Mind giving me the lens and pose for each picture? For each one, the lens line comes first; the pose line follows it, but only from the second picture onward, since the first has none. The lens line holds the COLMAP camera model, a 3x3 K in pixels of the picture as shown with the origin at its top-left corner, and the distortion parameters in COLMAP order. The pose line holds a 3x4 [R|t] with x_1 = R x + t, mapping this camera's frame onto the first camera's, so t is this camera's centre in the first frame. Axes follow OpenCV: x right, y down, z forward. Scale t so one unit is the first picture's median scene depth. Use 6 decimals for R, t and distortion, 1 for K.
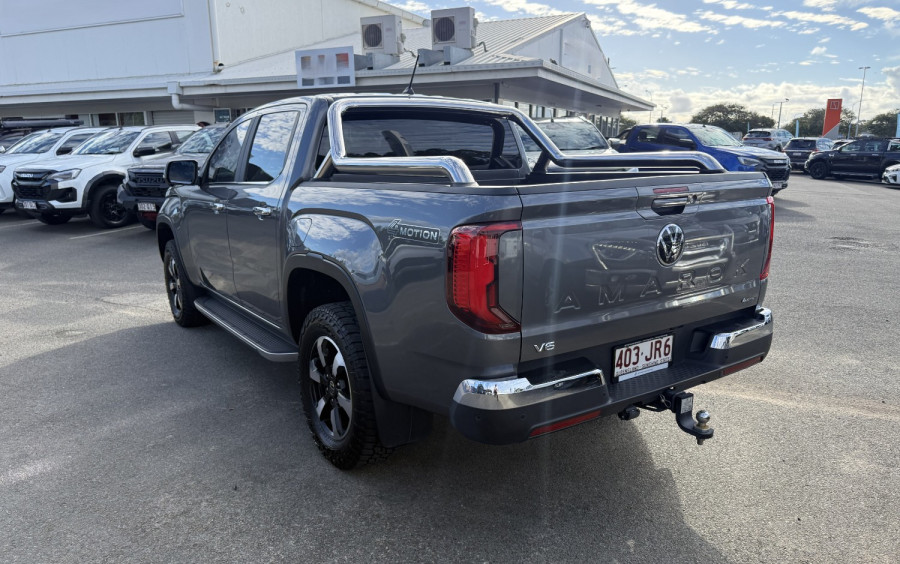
lens RADIAL K [[631.5, 0, 461.6], [0, 631.5, 306.4], [0, 0, 1]] dist [0.025036, -0.009685]
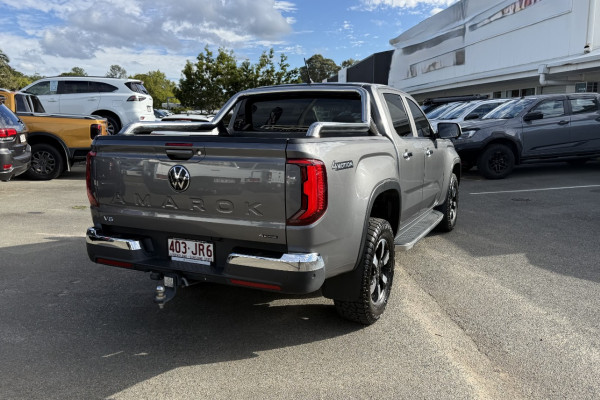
lens RADIAL K [[513.4, 0, 324.5], [0, 513.4, 220.7], [0, 0, 1]] dist [0.047115, -0.053703]
pose [[0.504522, 0.167833, -0.846930, 1.464315], [-0.202424, 0.976578, 0.072939, -0.146762], [0.839334, 0.134639, 0.526678, 0.582123]]
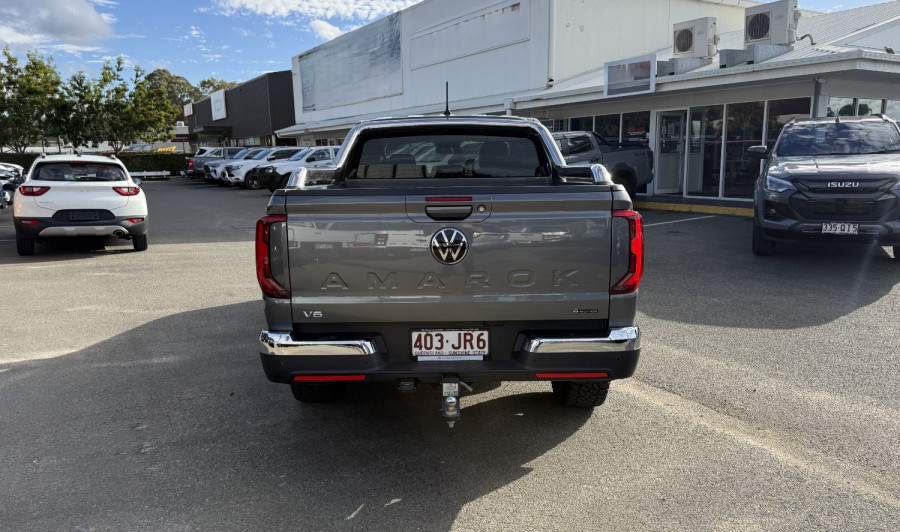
lens RADIAL K [[638.2, 0, 478.7], [0, 638.2, 284.7], [0, 0, 1]] dist [0.027361, -0.027490]
pose [[0.835621, 0.104427, -0.539290, 0.905811], [-0.125543, 0.992085, -0.002423, -0.029184], [0.534768, 0.069729, 0.842117, 0.058153]]
